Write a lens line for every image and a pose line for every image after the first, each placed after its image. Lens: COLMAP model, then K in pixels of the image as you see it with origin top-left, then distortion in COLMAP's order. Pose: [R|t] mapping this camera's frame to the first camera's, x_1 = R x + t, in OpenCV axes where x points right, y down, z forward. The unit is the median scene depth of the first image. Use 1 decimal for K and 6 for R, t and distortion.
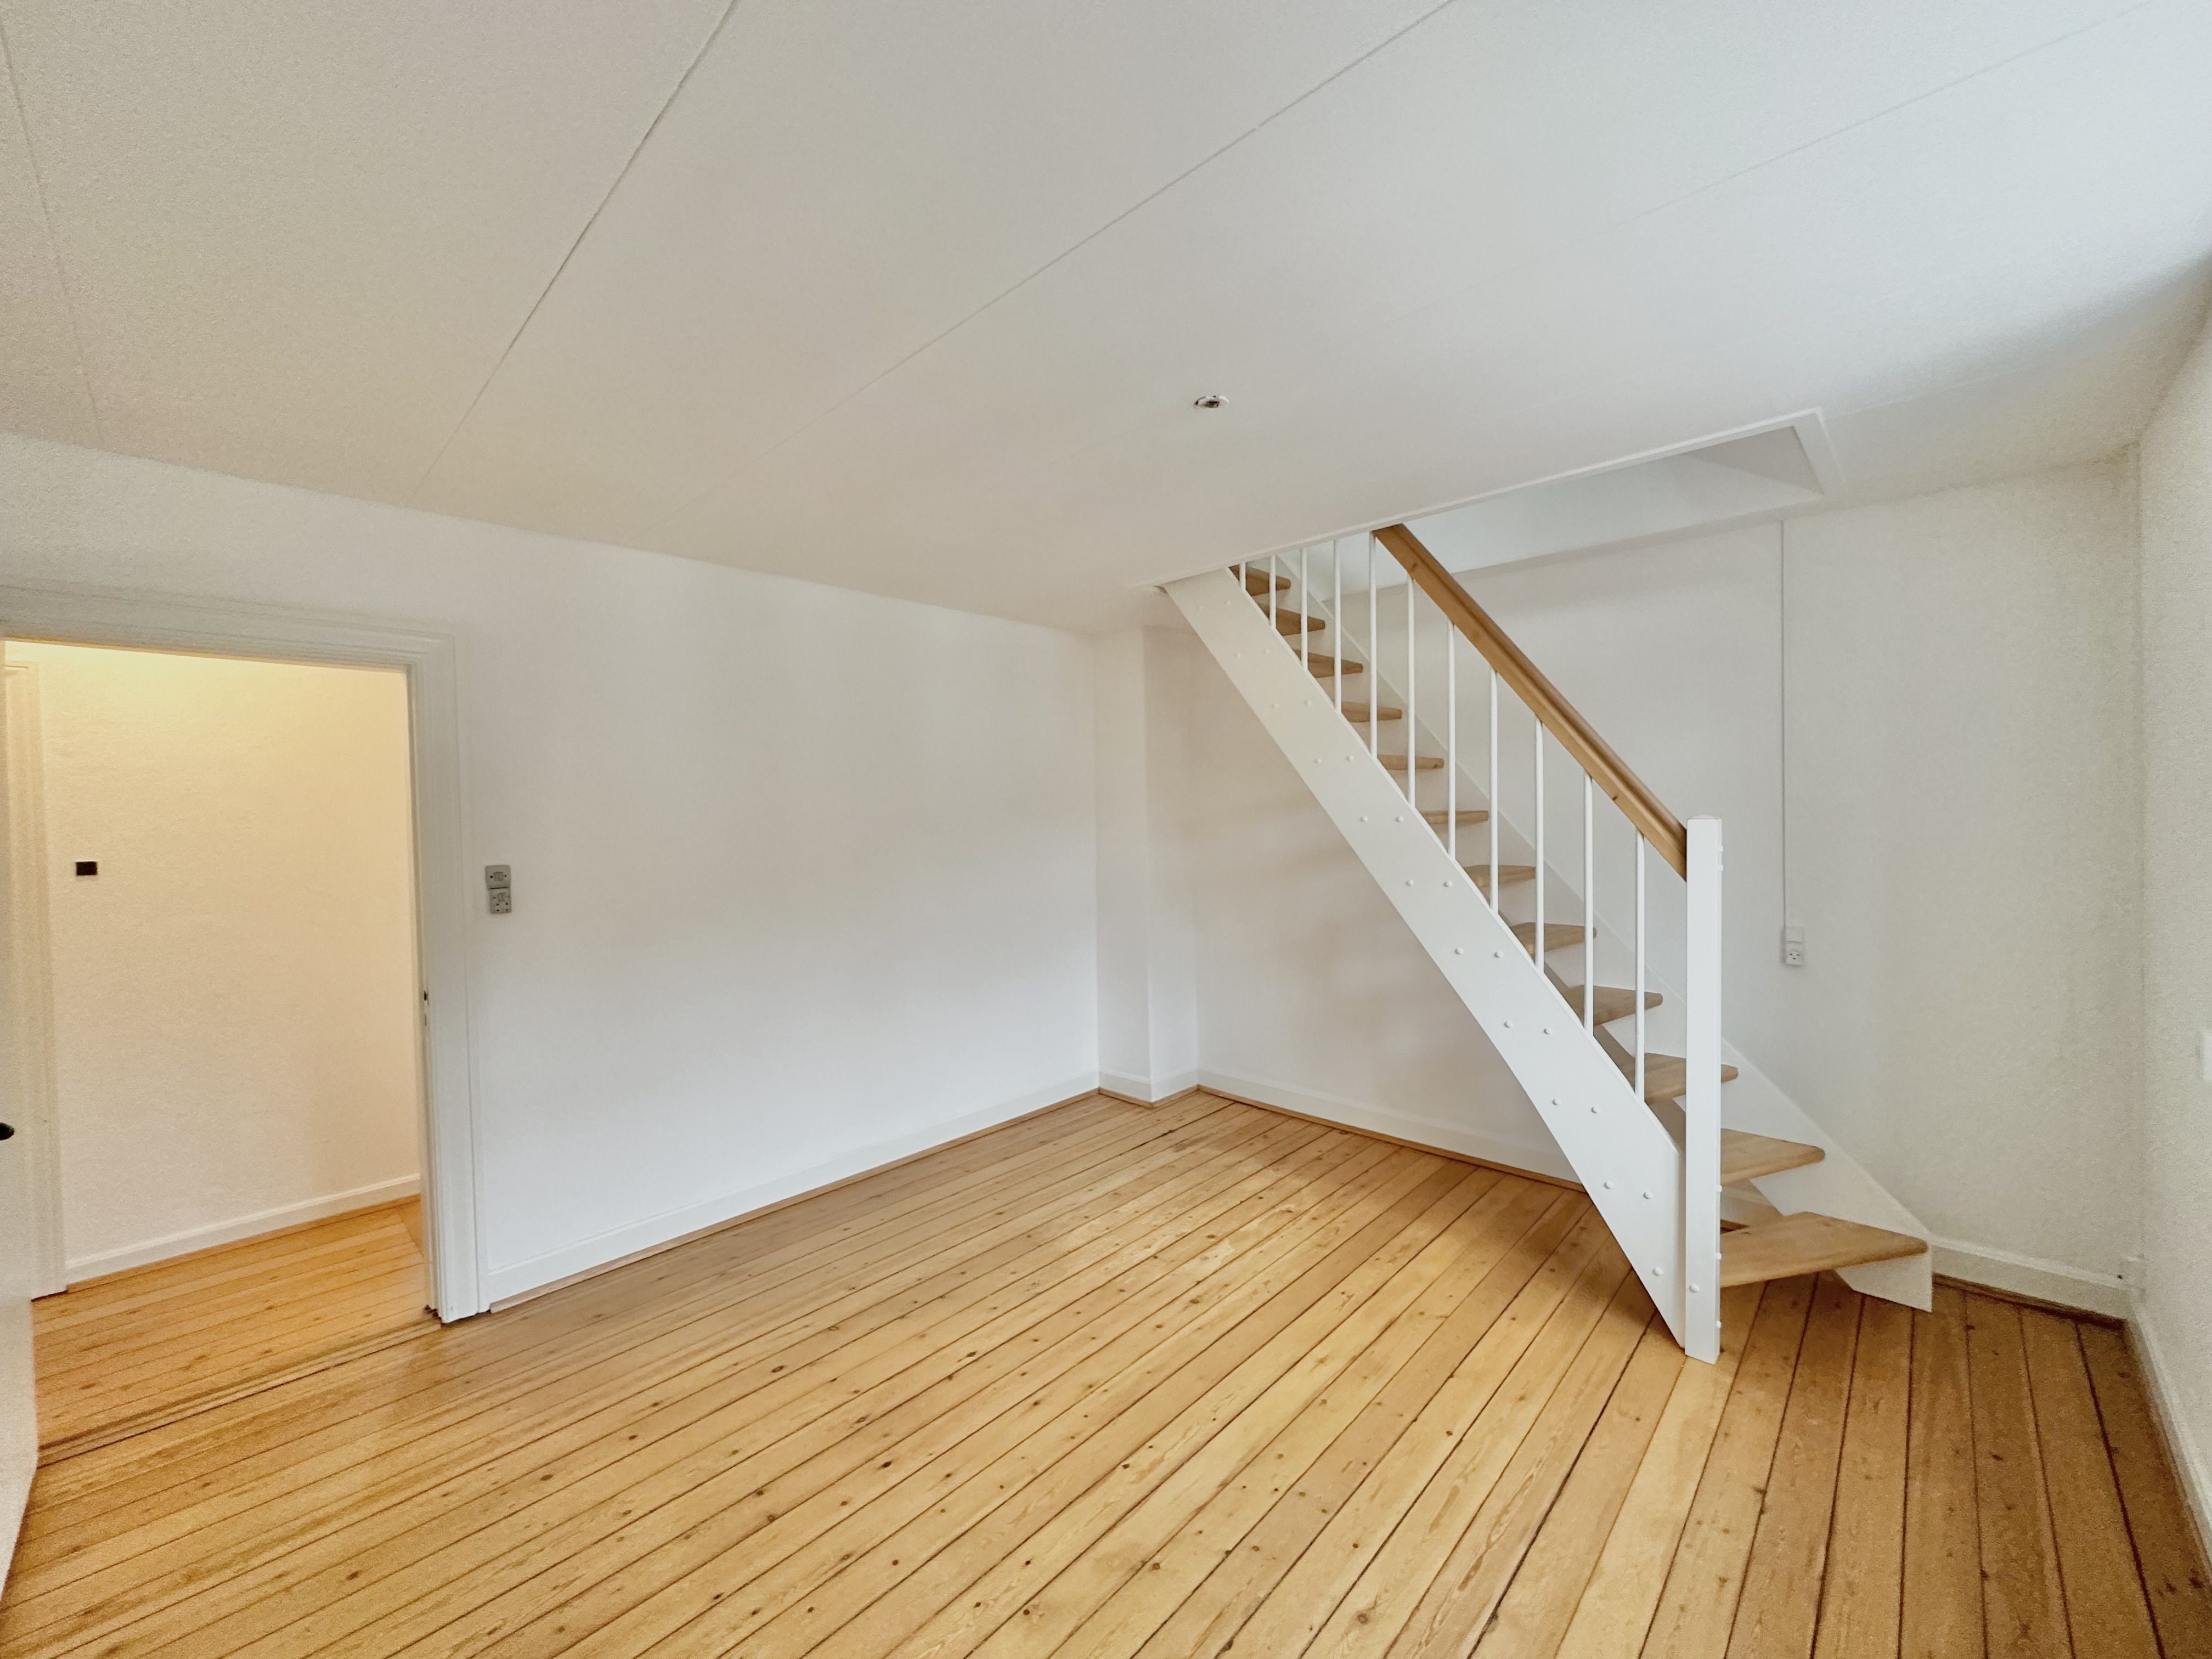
lens RADIAL K [[882.3, 0, 1105.6], [0, 882.3, 830.2], [0, 0, 1]] dist [-0.013387, 0.001197]
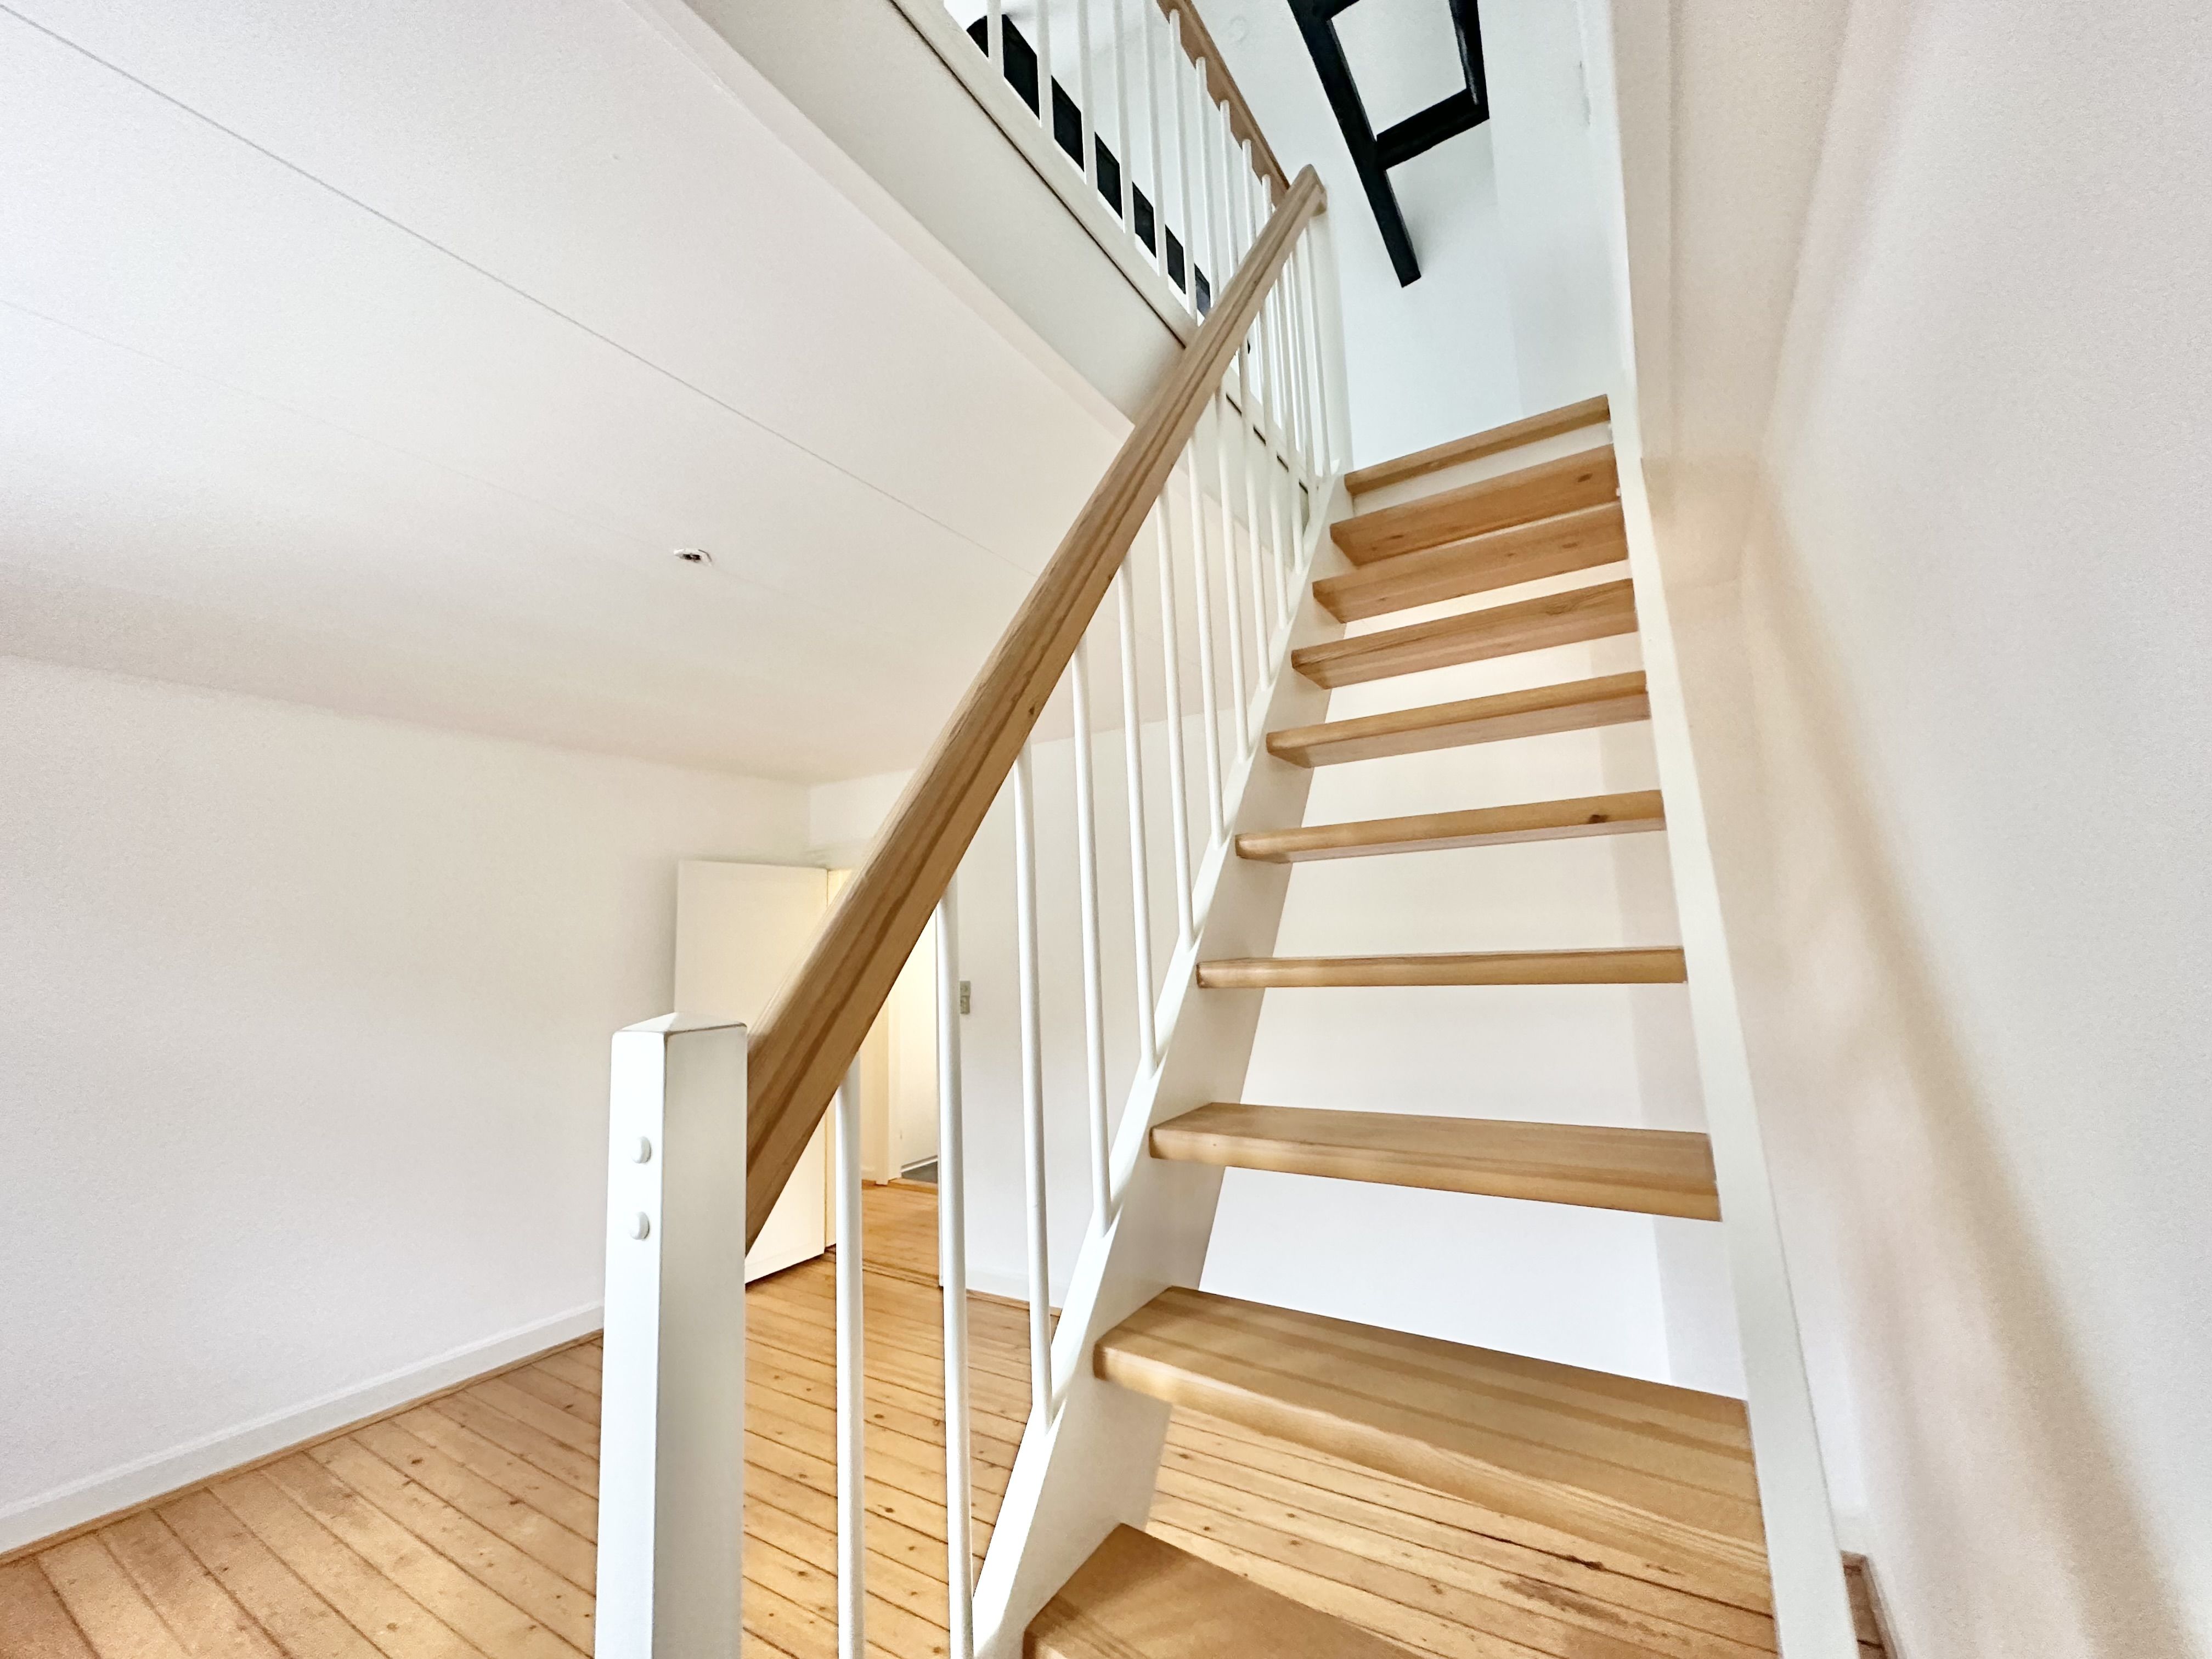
lens RADIAL K [[882.3, 0, 1106.6], [0, 882.3, 826.8], [0, 0, 1]] dist [-0.013387, 0.001197]
pose [[0.194574, -0.122704, -0.973183, 0.588316], [0.011393, 0.992361, -0.122844, -0.026534], [0.980822, 0.012815, 0.194486, 0.643607]]
